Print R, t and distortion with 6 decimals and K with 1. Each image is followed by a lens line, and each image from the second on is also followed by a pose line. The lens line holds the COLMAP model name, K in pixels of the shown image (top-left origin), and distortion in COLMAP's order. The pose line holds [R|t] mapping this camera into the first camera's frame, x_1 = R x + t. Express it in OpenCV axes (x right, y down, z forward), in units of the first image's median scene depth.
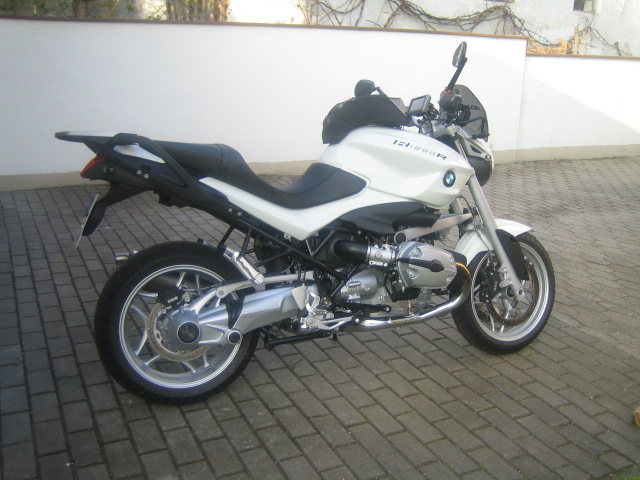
lens RADIAL K [[653.0, 0, 320.0], [0, 653.0, 240.0], [0, 0, 1]] dist [-0.007158, -0.009935]
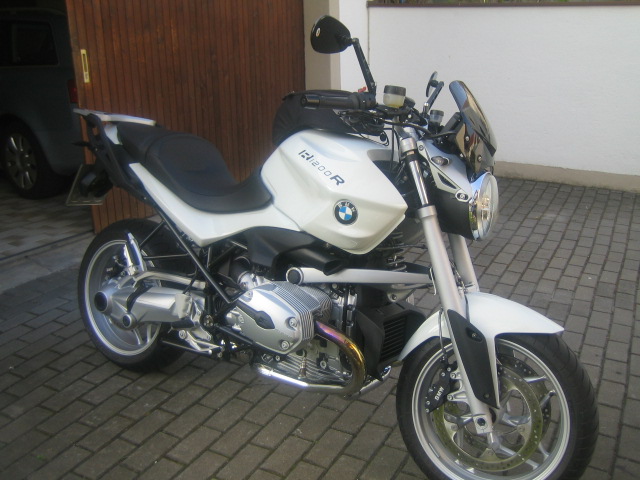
lens RADIAL K [[653.0, 0, 320.0], [0, 653.0, 240.0], [0, 0, 1]] dist [-0.007158, -0.009935]
pose [[0.580932, 0.220706, -0.783458, 0.767759], [-0.203891, 0.971307, 0.122440, -0.150939], [0.788001, 0.088611, 0.609264, 0.565716]]
